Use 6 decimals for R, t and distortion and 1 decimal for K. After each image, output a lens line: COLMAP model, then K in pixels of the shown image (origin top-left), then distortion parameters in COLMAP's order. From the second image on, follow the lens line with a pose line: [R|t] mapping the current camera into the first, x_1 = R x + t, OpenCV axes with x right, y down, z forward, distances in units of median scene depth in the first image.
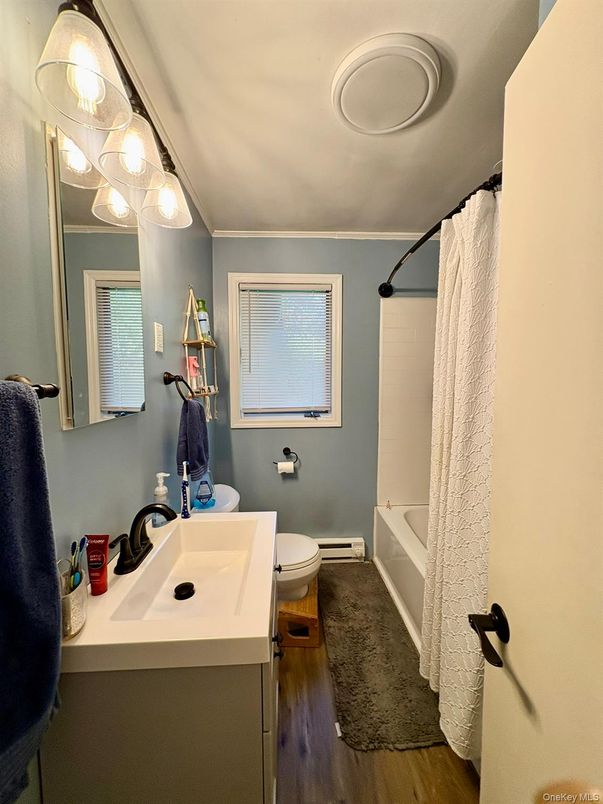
lens RADIAL K [[321.8, 0, 302.0], [0, 321.8, 401.6], [0, 0, 1]] dist [0.000817, -0.000022]
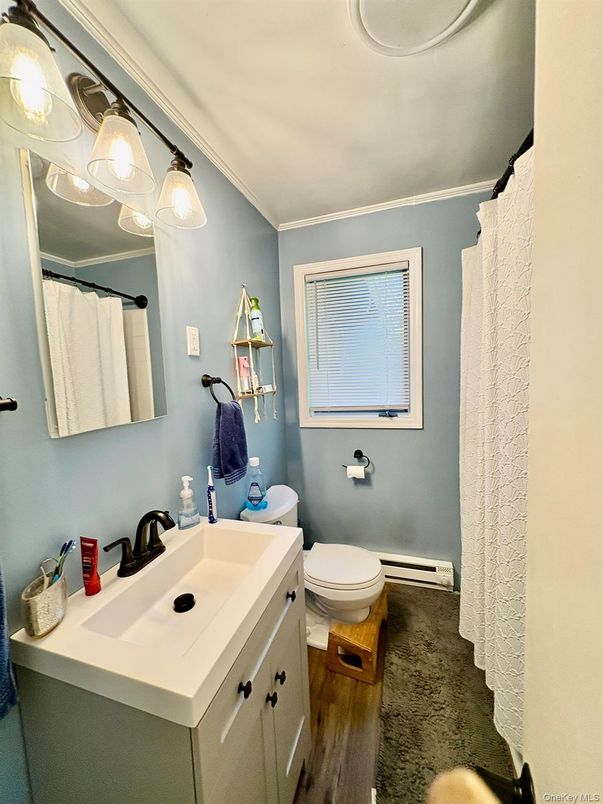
lens RADIAL K [[321.8, 0, 301.4], [0, 321.8, 401.8], [0, 0, 1]] dist [0.000817, -0.000022]
pose [[0.932544, -0.003058, -0.361044, 0.185504], [0.011478, 0.999710, 0.021178, -0.020172], [0.360875, -0.023894, 0.932308, 0.138246]]
